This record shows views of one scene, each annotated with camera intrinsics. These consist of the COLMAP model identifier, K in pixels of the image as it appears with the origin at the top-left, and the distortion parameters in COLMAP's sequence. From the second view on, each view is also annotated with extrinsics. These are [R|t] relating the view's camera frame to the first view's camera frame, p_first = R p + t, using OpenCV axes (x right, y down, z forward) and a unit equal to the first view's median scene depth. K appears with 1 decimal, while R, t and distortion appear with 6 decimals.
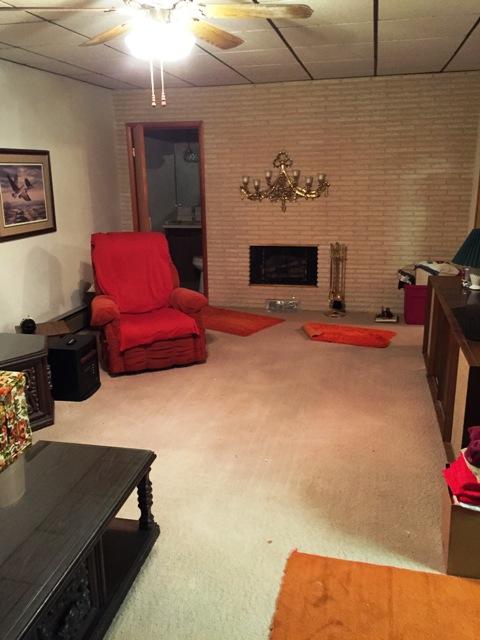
lens RADIAL K [[550.1, 0, 240.5], [0, 550.1, 320.2], [0, 0, 1]] dist [0.079400, -0.114748]
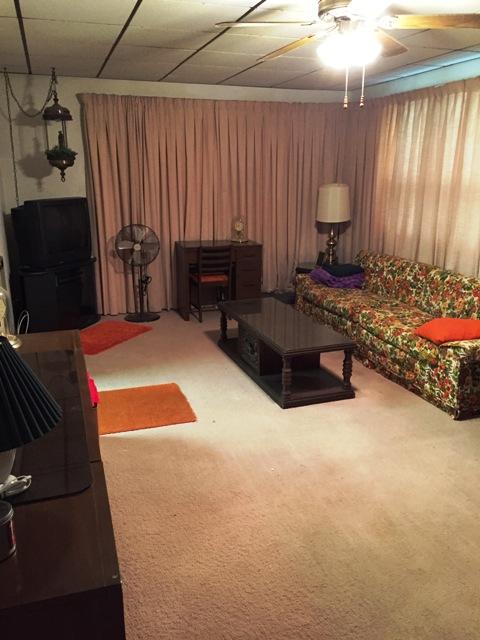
lens RADIAL K [[550.1, 0, 240.3], [0, 550.1, 322.9], [0, 0, 1]] dist [0.079400, -0.114748]
pose [[-0.852203, 0.155484, -0.499574, 0.543025], [-0.130979, 0.861023, 0.491410, -0.438143], [0.506551, 0.484215, -0.713402, 1.555042]]
